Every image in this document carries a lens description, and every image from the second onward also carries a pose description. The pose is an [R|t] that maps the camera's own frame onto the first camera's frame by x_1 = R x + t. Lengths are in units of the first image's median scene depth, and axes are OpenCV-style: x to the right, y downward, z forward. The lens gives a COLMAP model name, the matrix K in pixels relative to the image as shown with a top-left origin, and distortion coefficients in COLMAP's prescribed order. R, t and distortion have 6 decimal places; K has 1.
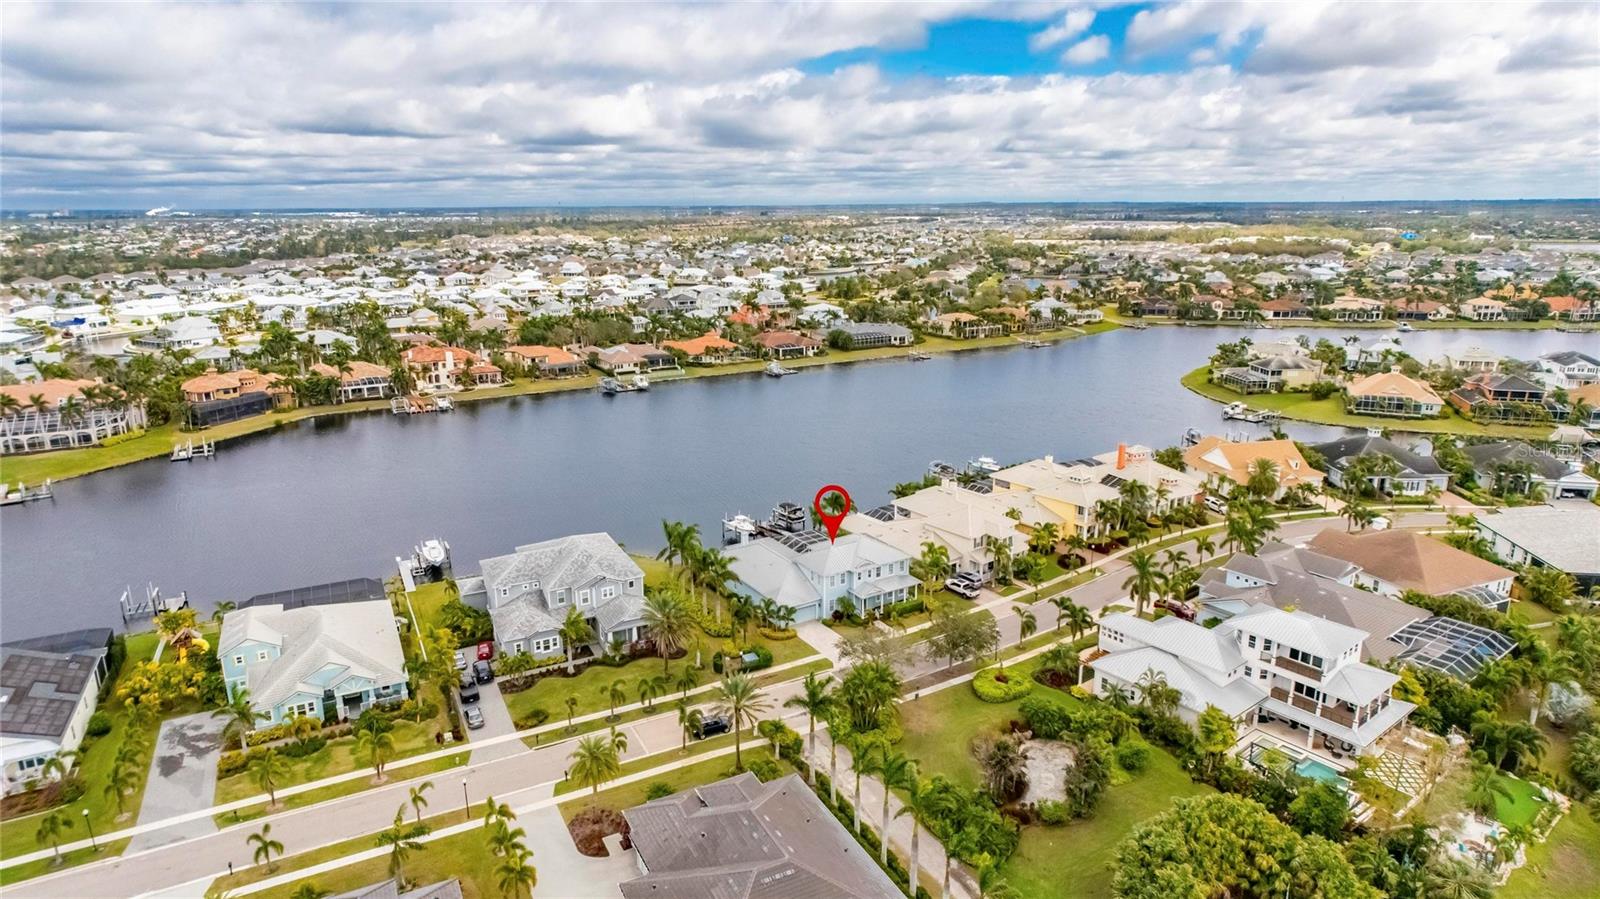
lens RADIAL K [[928.4, 0, 799.1], [0, 928.4, 494.9], [0, 0, 1]] dist [0.003468, -0.000472]
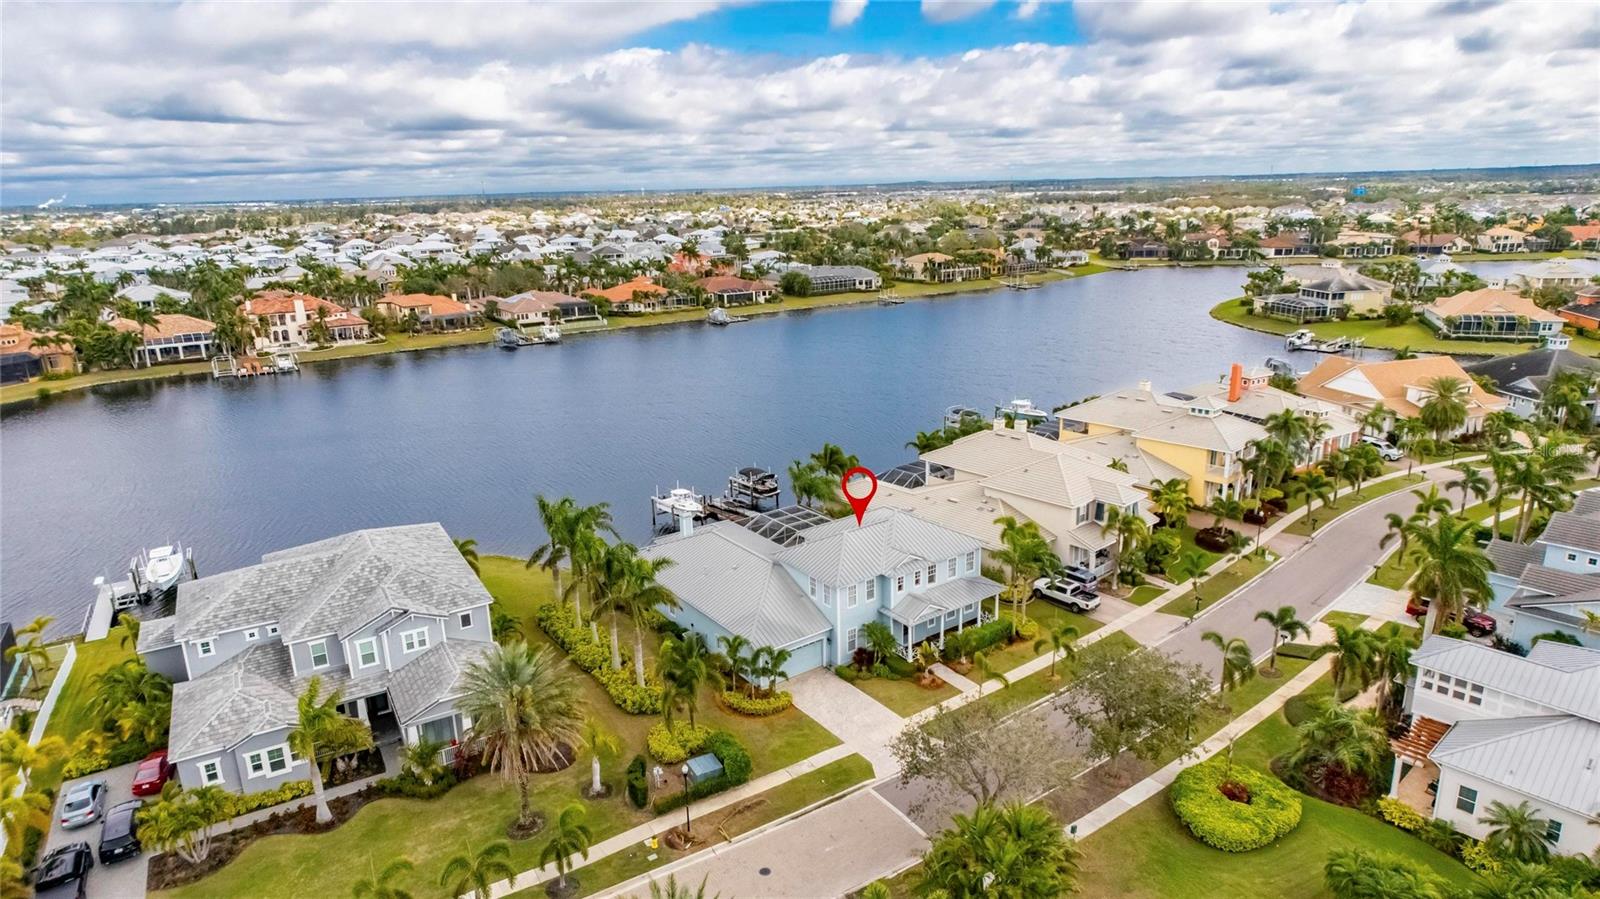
lens RADIAL K [[939.6, 0, 800.0], [0, 939.6, 449.5], [0, 0, 1]] dist [-0.001855, 0.000882]
pose [[0.997557, -0.034582, 0.060694, -0.009924], [0.036537, 0.998839, -0.031397, 0.009999], [-0.059538, 0.033538, 0.997662, 0.185770]]
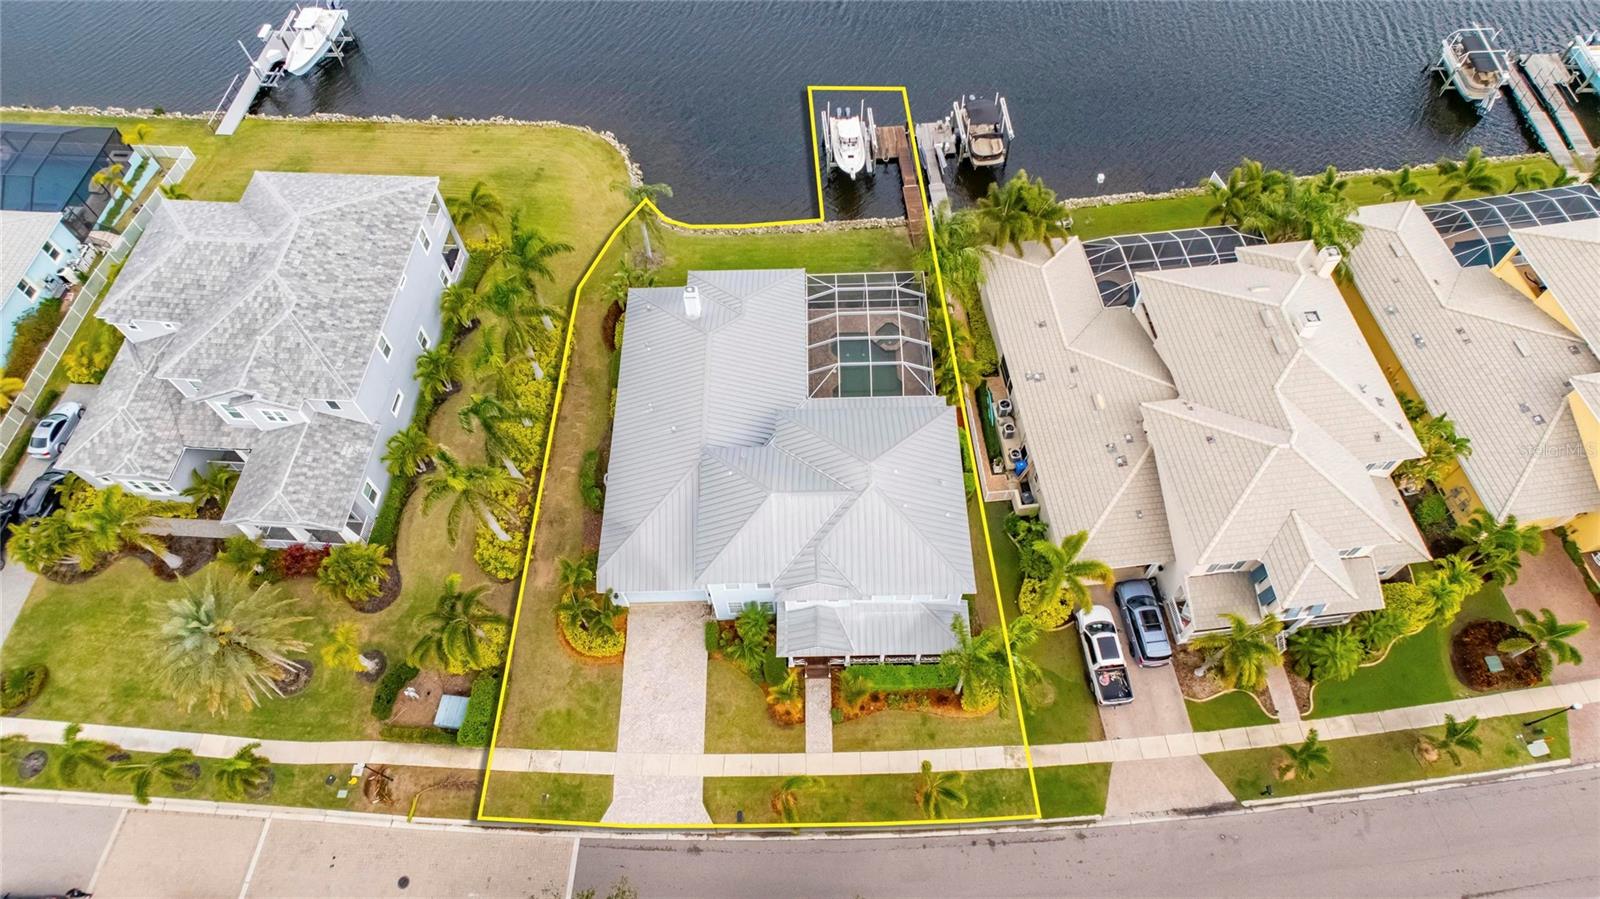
lens RADIAL K [[939.4, 0, 807.1], [0, 939.4, 441.0], [0, 0, 1]] dist [0.000479, 0.000727]
pose [[0.852426, 0.442187, -0.278999, 0.061035], [-0.140393, 0.707596, 0.692530, -0.096562], [0.503647, -0.551161, 0.665253, 0.317358]]
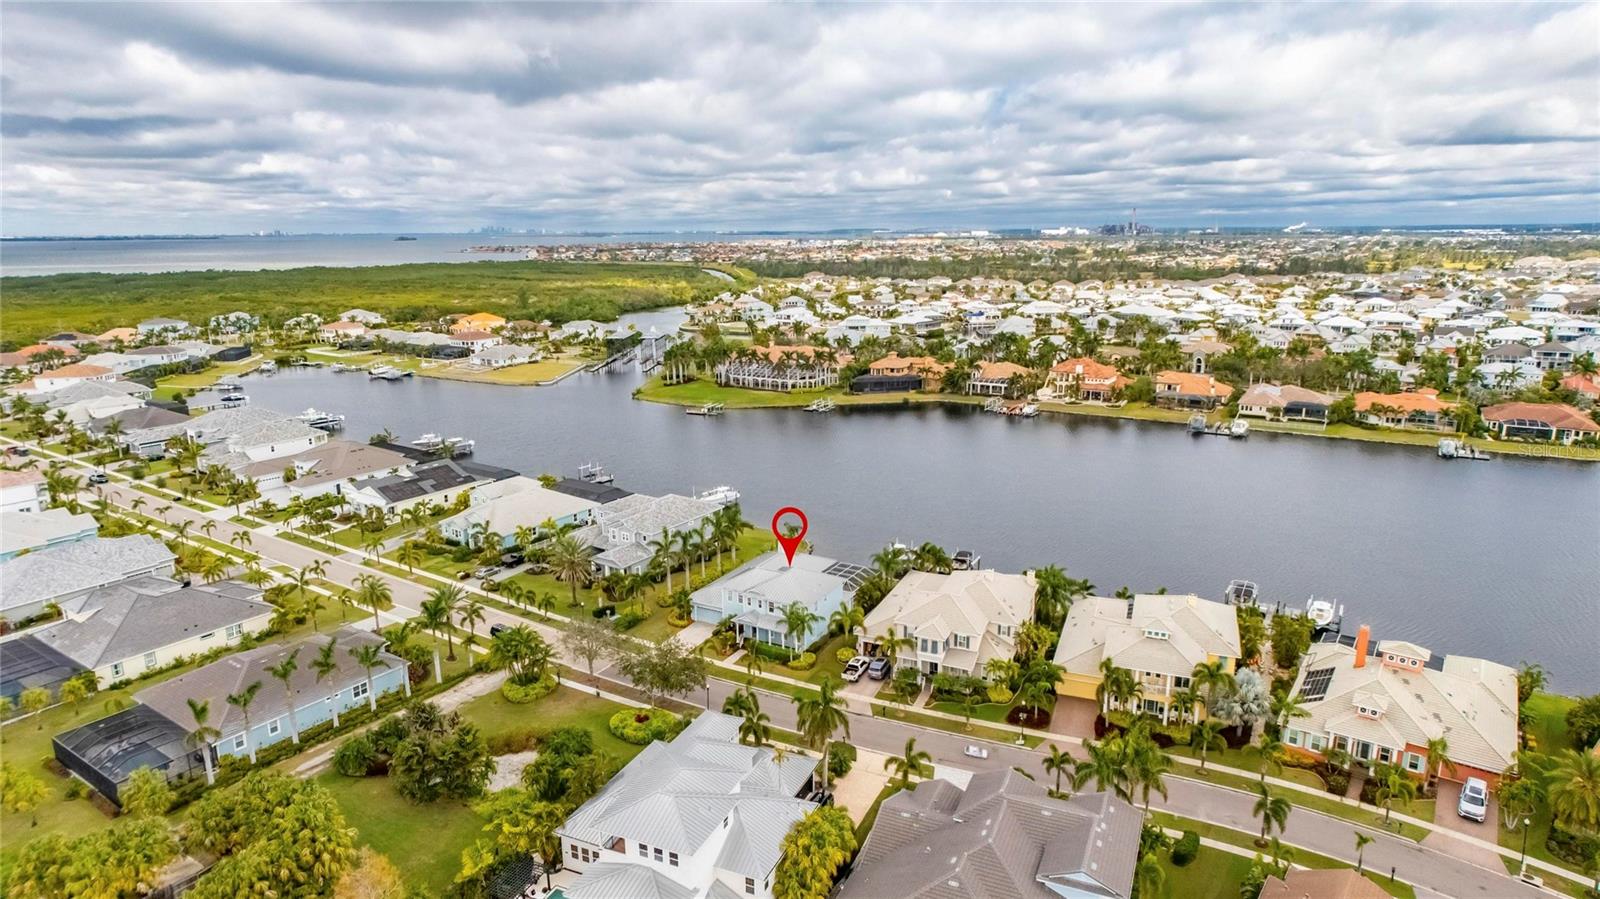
lens RADIAL K [[939.4, 0, 807.1], [0, 939.4, 441.0], [0, 0, 1]] dist [0.000479, 0.000727]
pose [[0.473672, 0.194877, -0.858870, 0.380638], [-0.256716, 0.963413, 0.077017, -0.070653], [0.842456, 0.184005, 0.506370, 0.209262]]
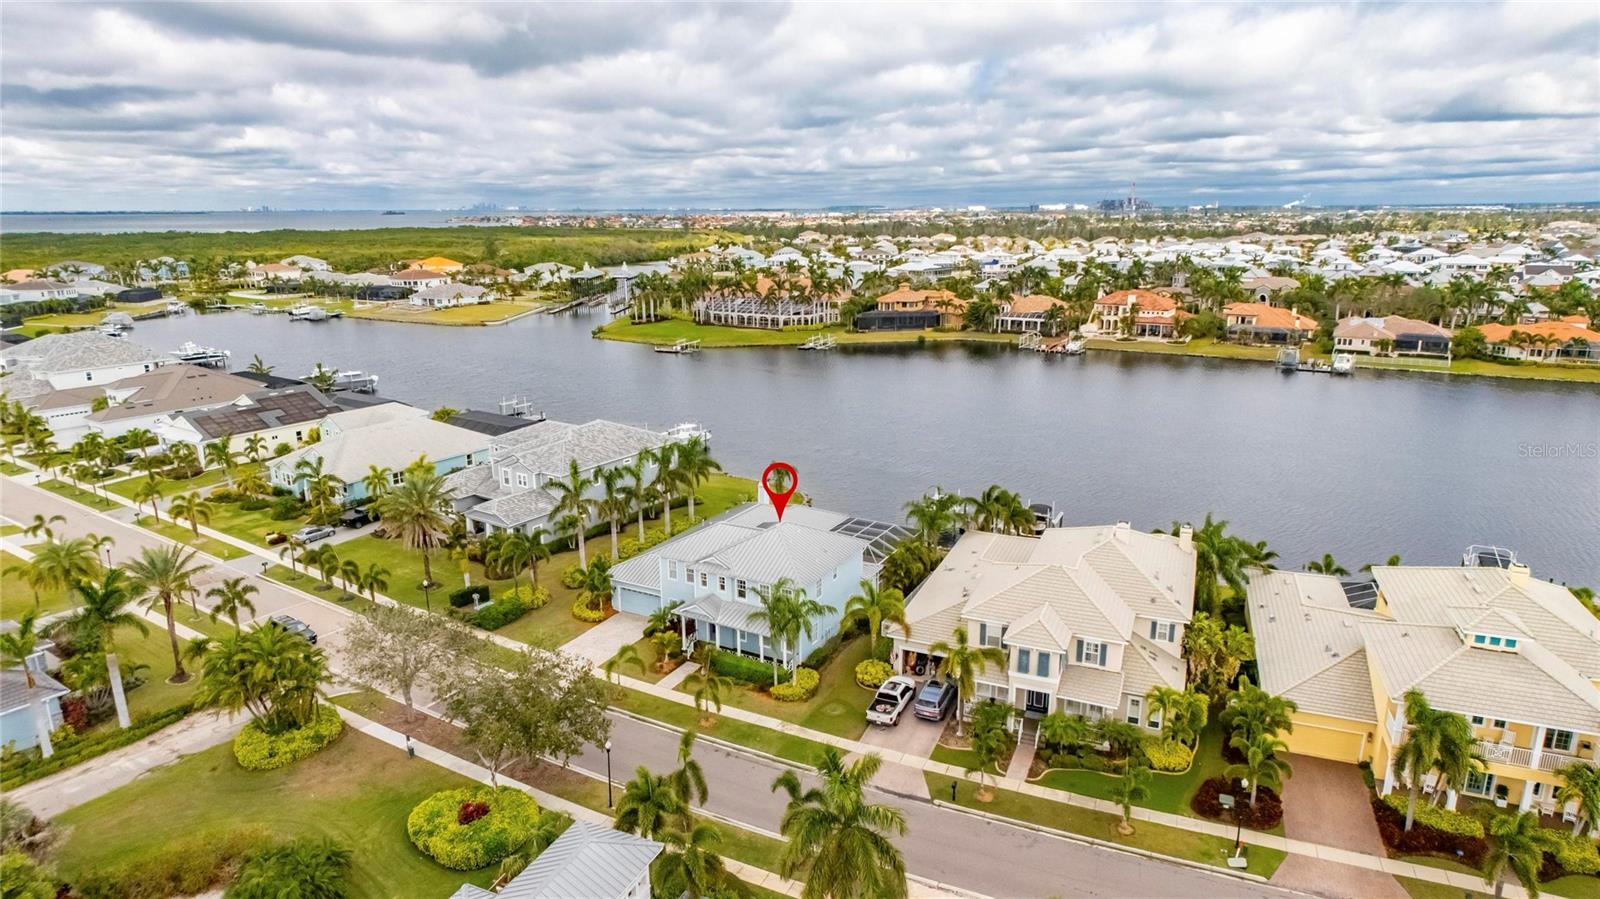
lens RADIAL K [[936.6, 0, 805.6], [0, 936.6, 454.5], [0, 0, 1]] dist [-0.024115, 0.029614]
pose [[0.477291, 0.225625, -0.849286, 0.235336], [-0.257900, 0.959881, 0.110069, -0.027805], [0.840048, 0.166496, 0.516331, 0.303306]]
